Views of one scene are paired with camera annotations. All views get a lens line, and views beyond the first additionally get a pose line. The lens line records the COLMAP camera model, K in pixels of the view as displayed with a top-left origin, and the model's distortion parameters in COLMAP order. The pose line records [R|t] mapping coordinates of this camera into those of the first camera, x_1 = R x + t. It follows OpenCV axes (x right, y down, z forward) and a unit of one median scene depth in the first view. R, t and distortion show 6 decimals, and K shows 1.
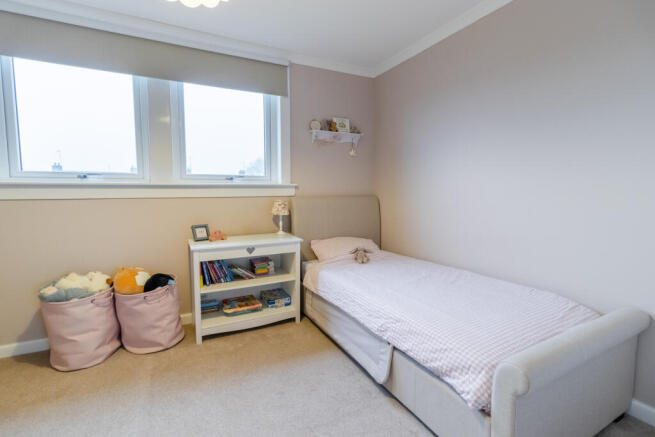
lens RADIAL K [[304.0, 0, 329.4], [0, 304.0, 210.2], [0, 0, 1]] dist [0.002417, -0.000023]
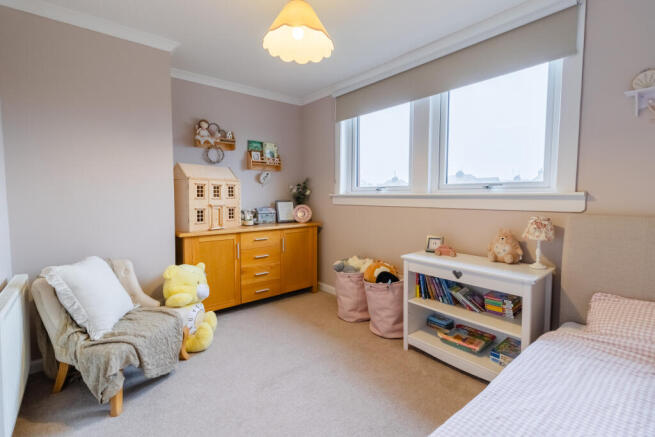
lens RADIAL K [[296.6, 0, 313.7], [0, 296.6, 218.4], [0, 0, 1]] dist [-0.000434, -0.000129]
pose [[0.191159, 0.072524, -0.978876, 0.425783], [-0.070024, 0.995733, 0.060099, -0.038319], [0.979058, 0.057056, 0.195422, 0.431846]]
